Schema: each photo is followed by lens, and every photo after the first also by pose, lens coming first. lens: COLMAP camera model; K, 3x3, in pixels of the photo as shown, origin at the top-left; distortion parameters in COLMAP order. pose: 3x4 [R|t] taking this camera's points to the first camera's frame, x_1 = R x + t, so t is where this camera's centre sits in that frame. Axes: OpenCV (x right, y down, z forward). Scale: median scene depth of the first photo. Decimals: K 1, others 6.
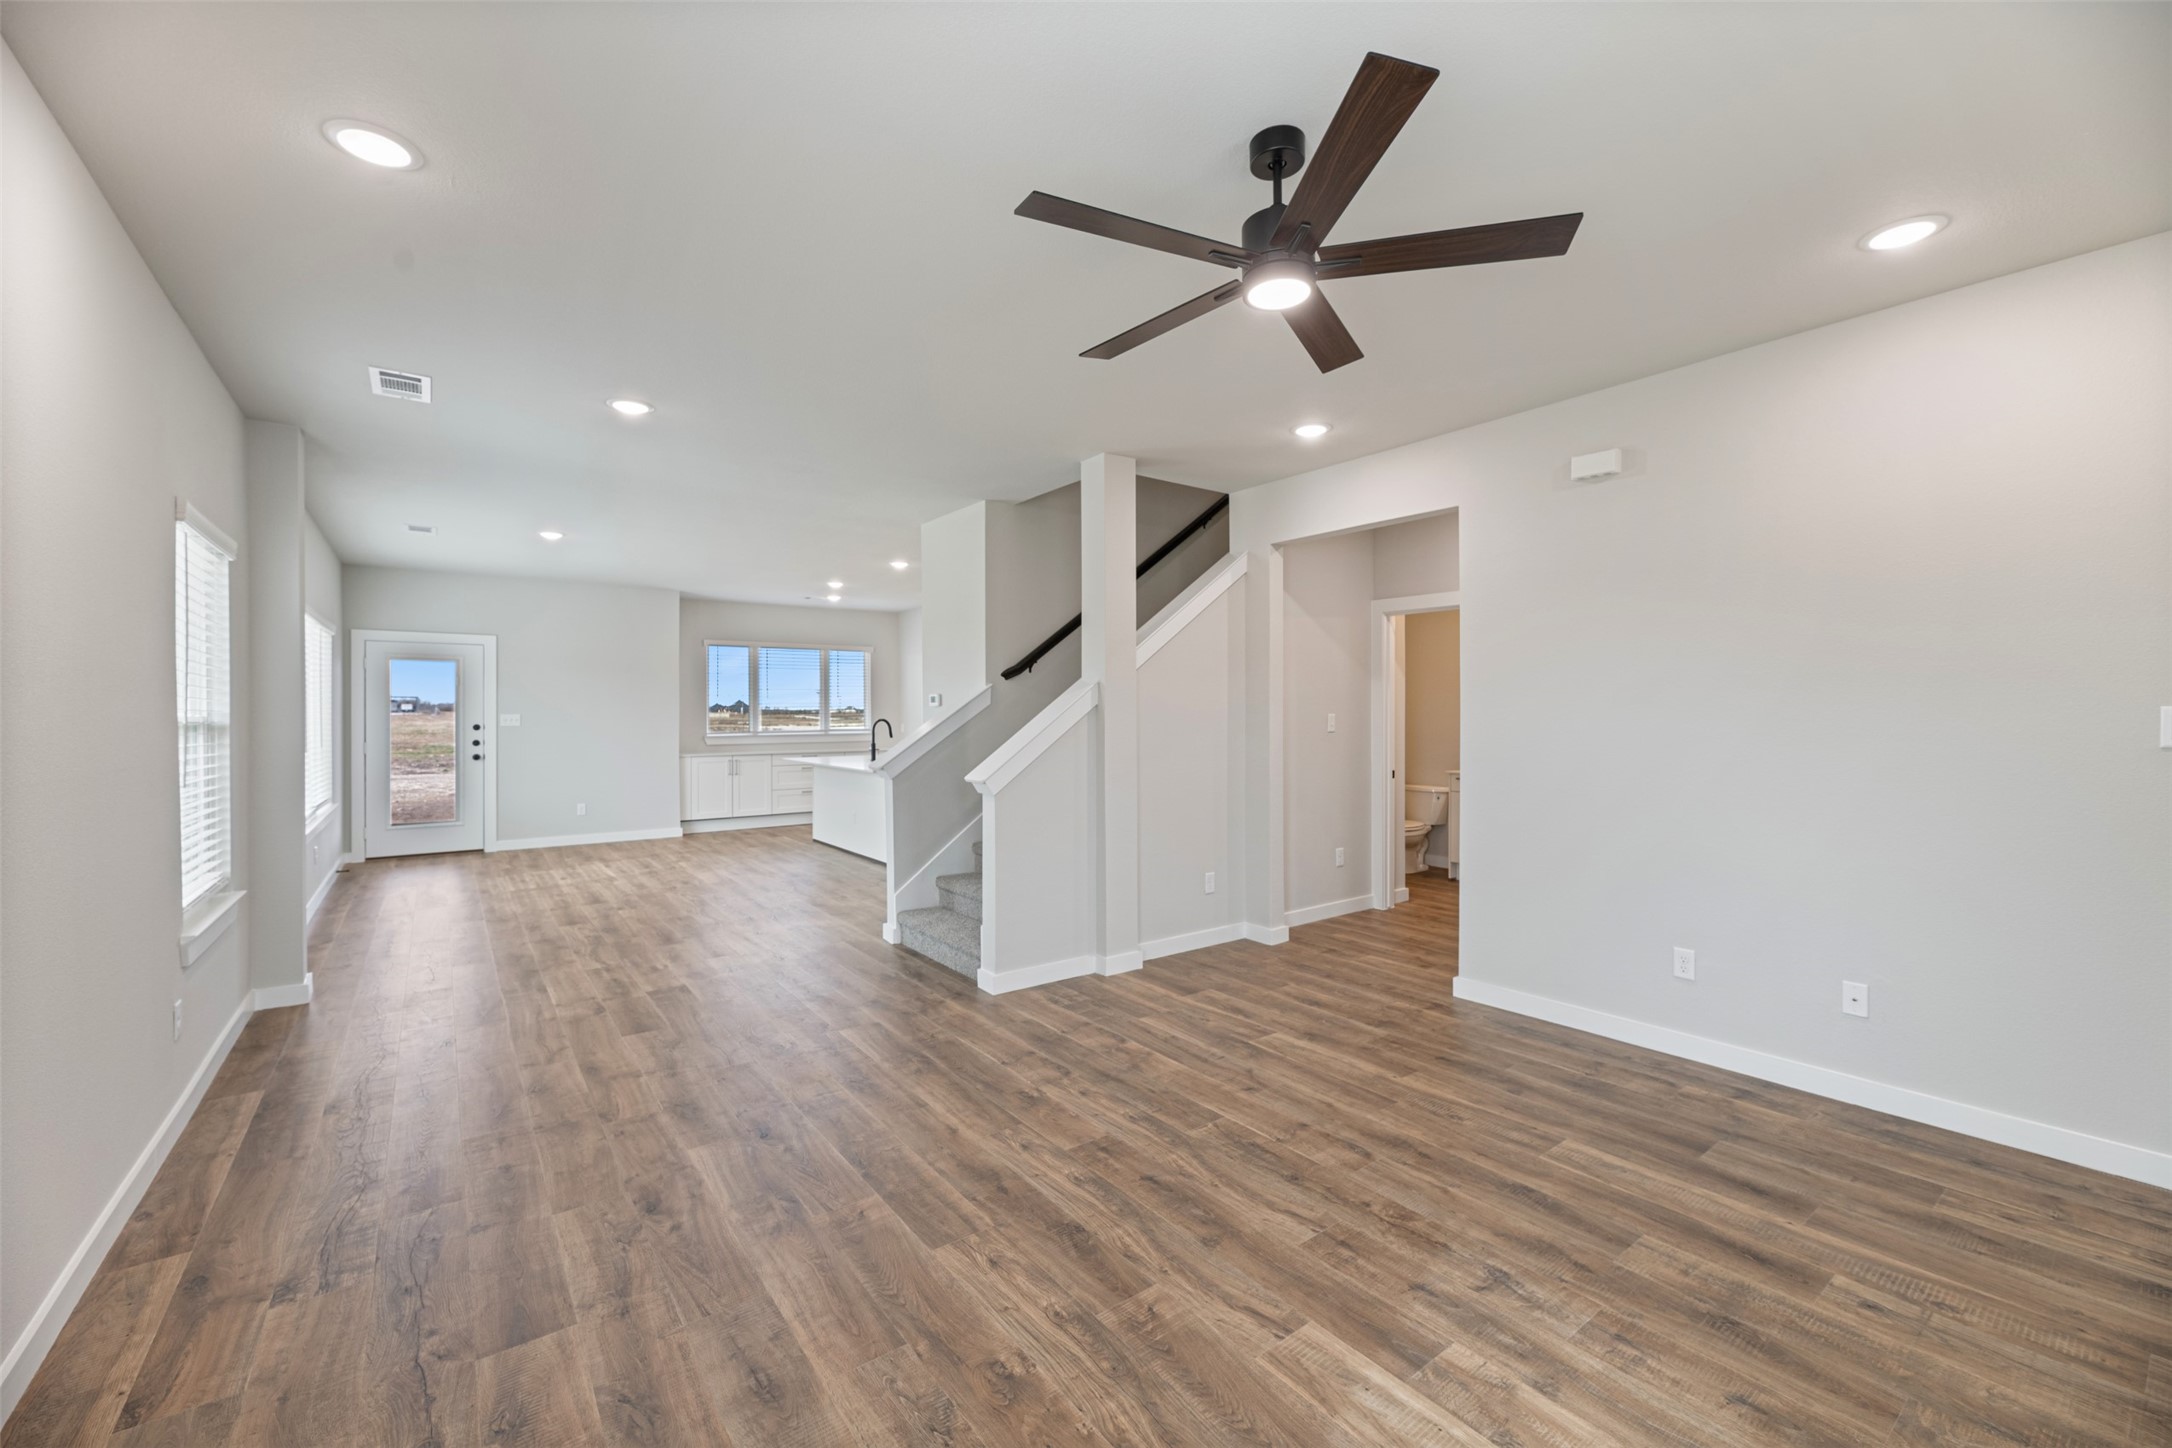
lens RADIAL K [[881.0, 0, 1089.6], [0, 881.0, 713.8], [0, 0, 1]] dist [-0.004269, -0.001306]
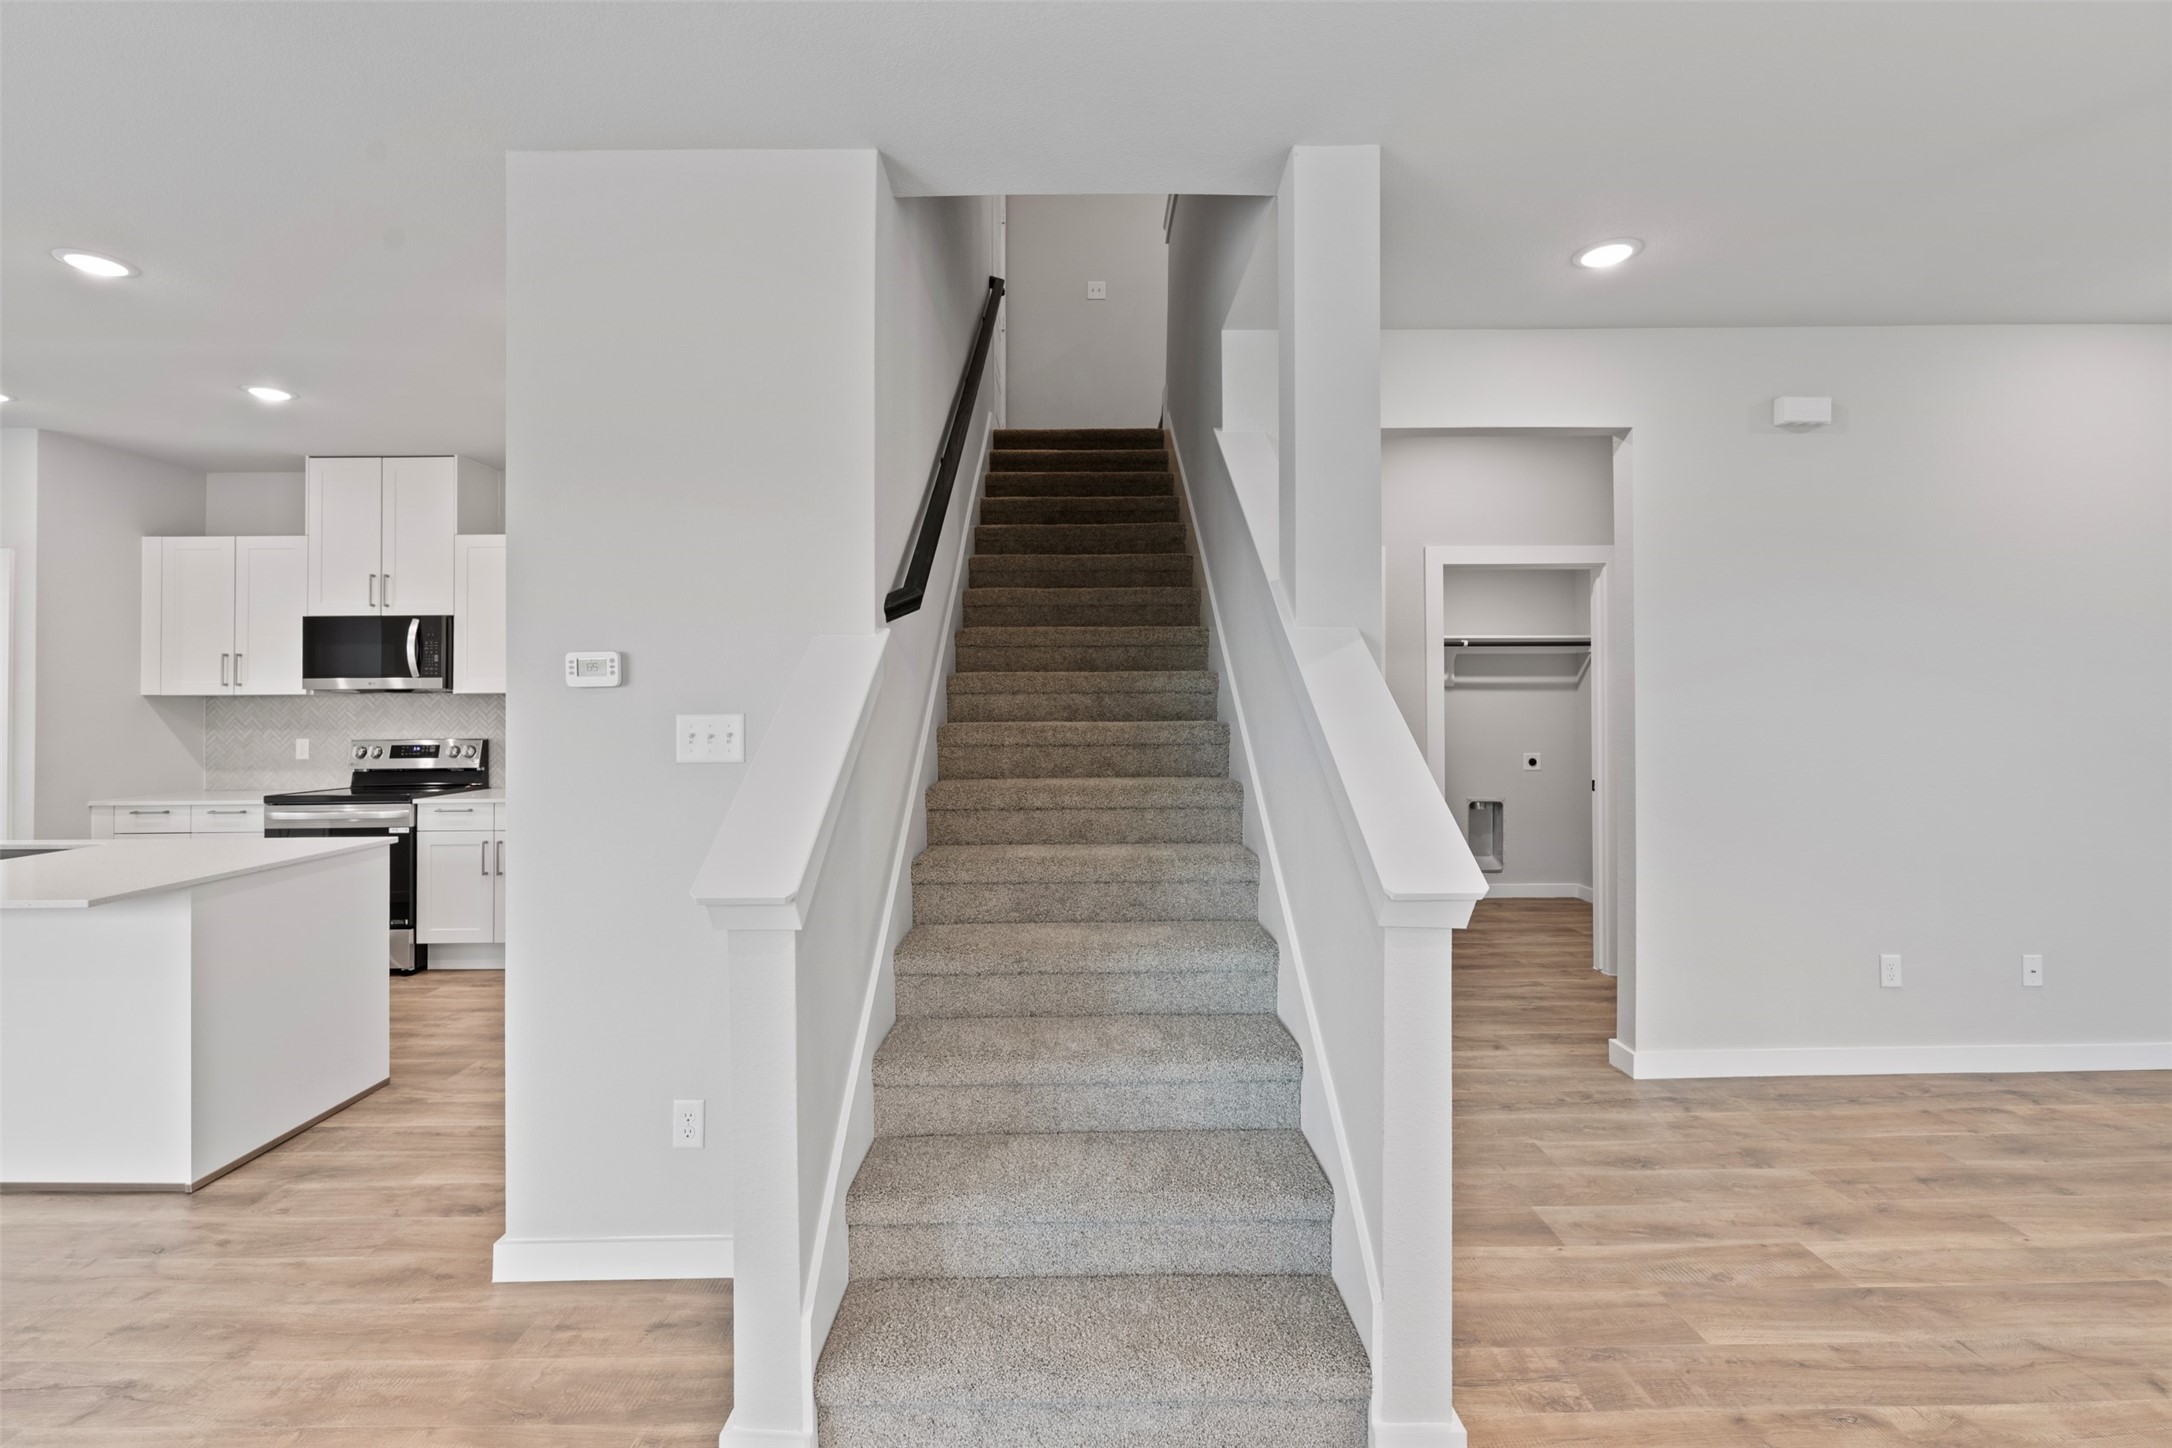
lens RADIAL K [[957.0, 0, 1095.8], [0, 957.0, 690.8], [0, 0, 1]] dist [-0.004525, -0.000936]
pose [[0.592938, 0.008965, 0.805198, -0.396441], [0.008115, 0.999821, -0.017108, 0.000952], [-0.805207, 0.016679, 0.592759, 0.682608]]
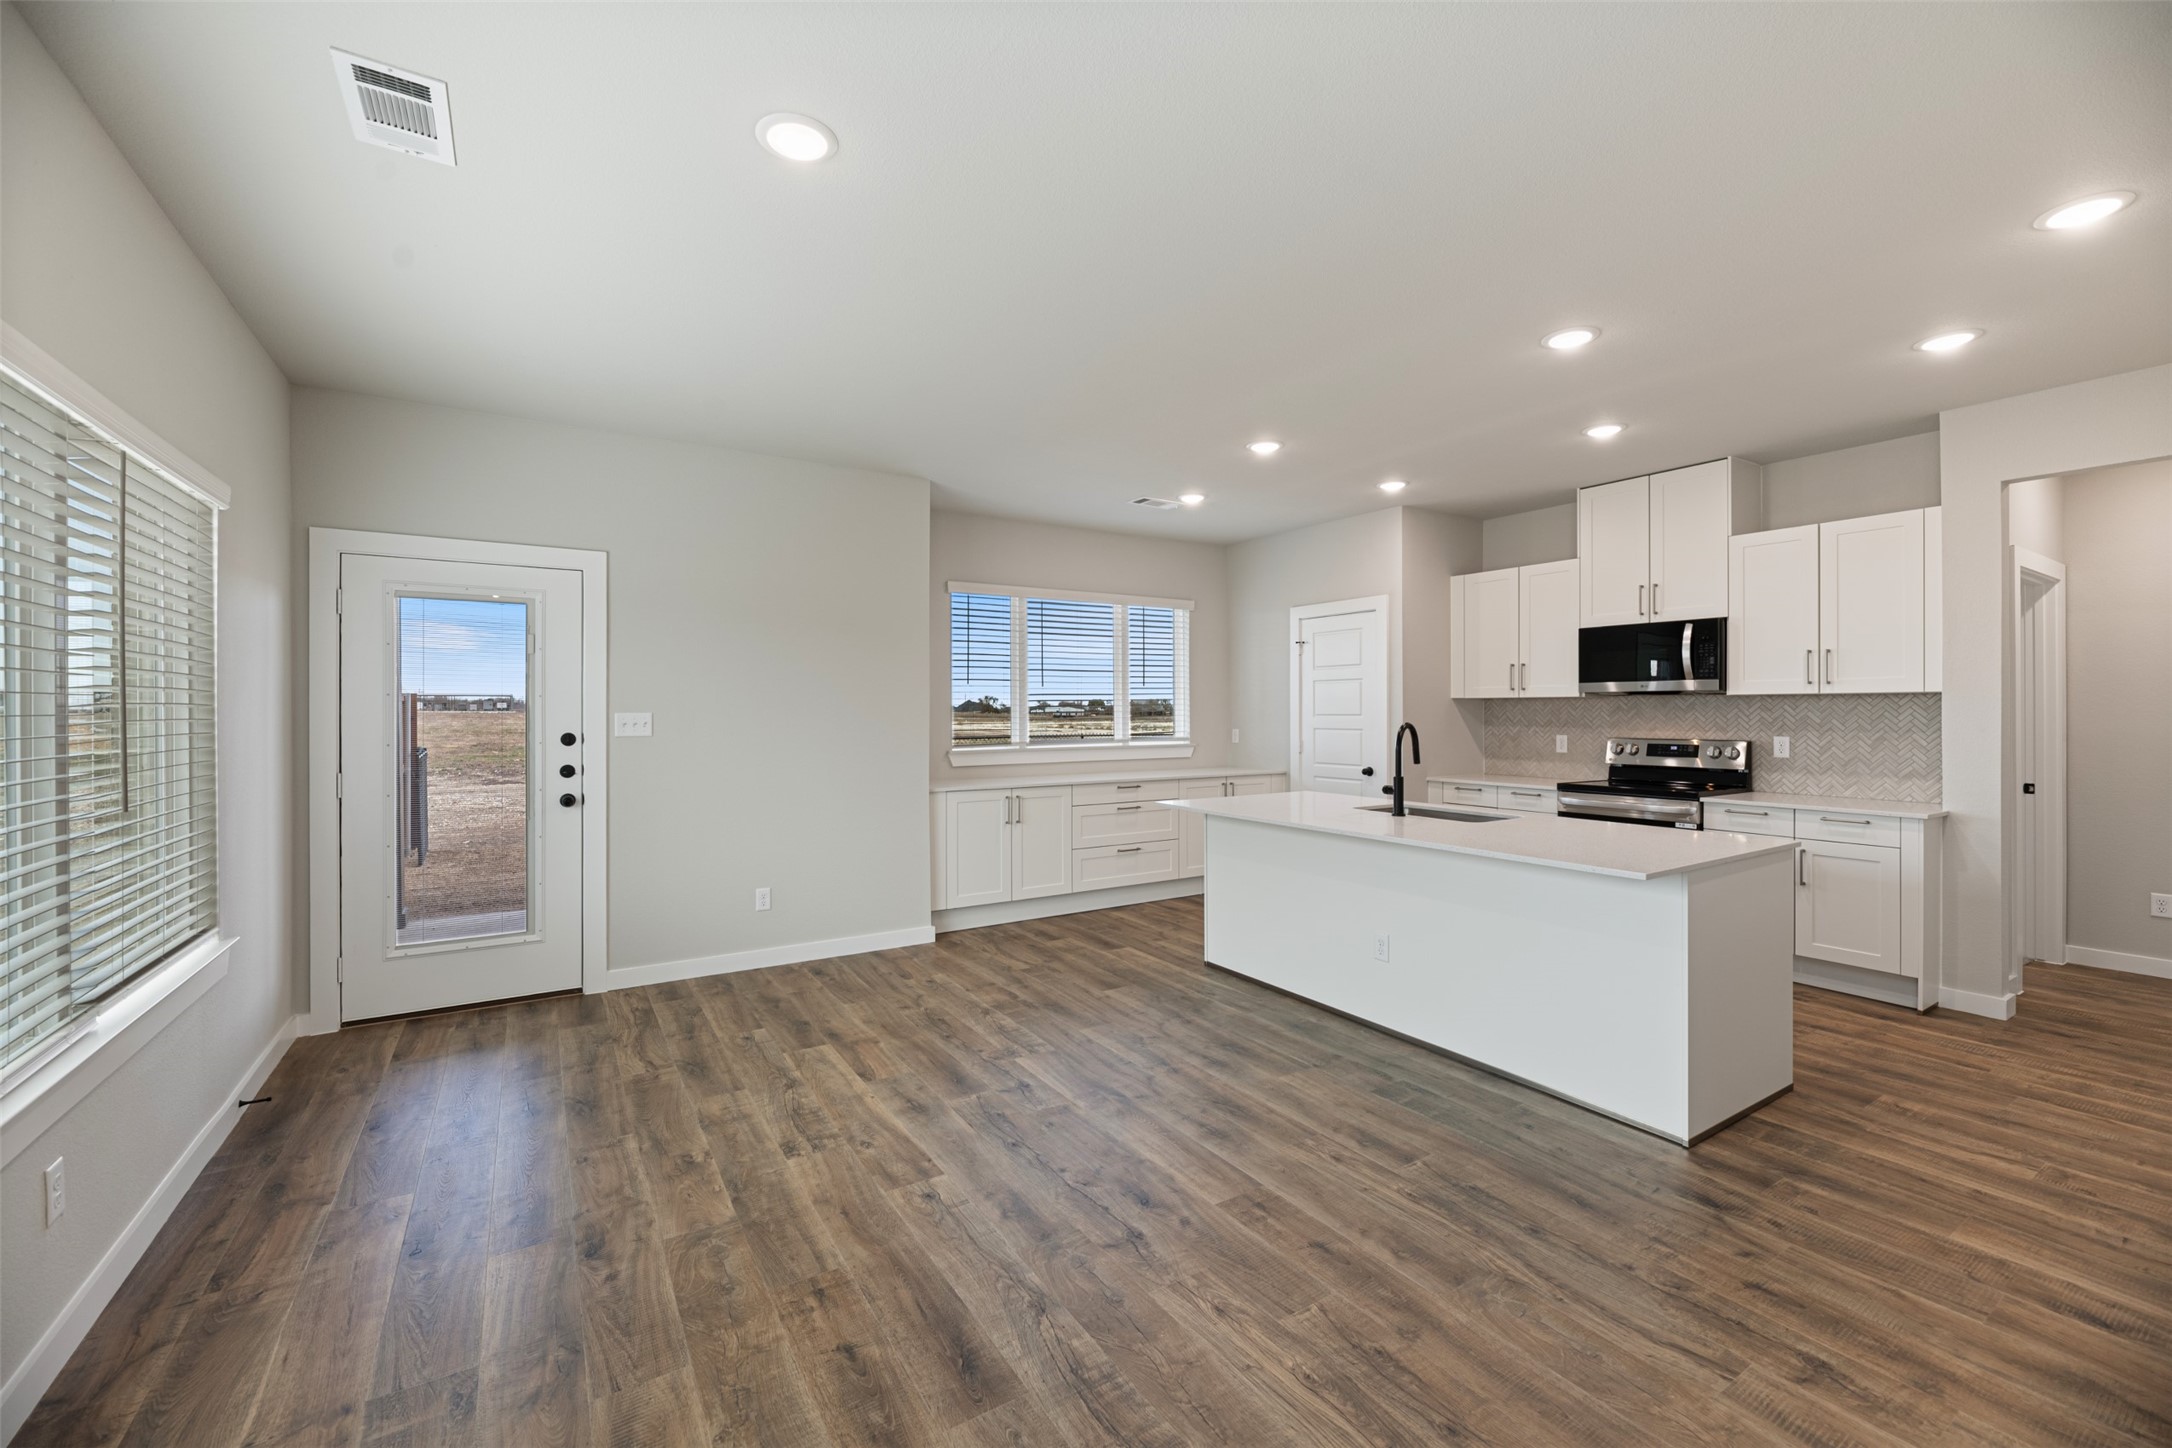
lens RADIAL K [[881.0, 0, 1078.4], [0, 881.0, 711.6], [0, 0, 1]] dist [-0.004269, -0.001306]
pose [[0.996742, 0.000765, -0.080648, -0.578520], [-0.000816, 0.999999, -0.000601, -0.000076], [0.080647, 0.000665, 0.996743, 0.825362]]
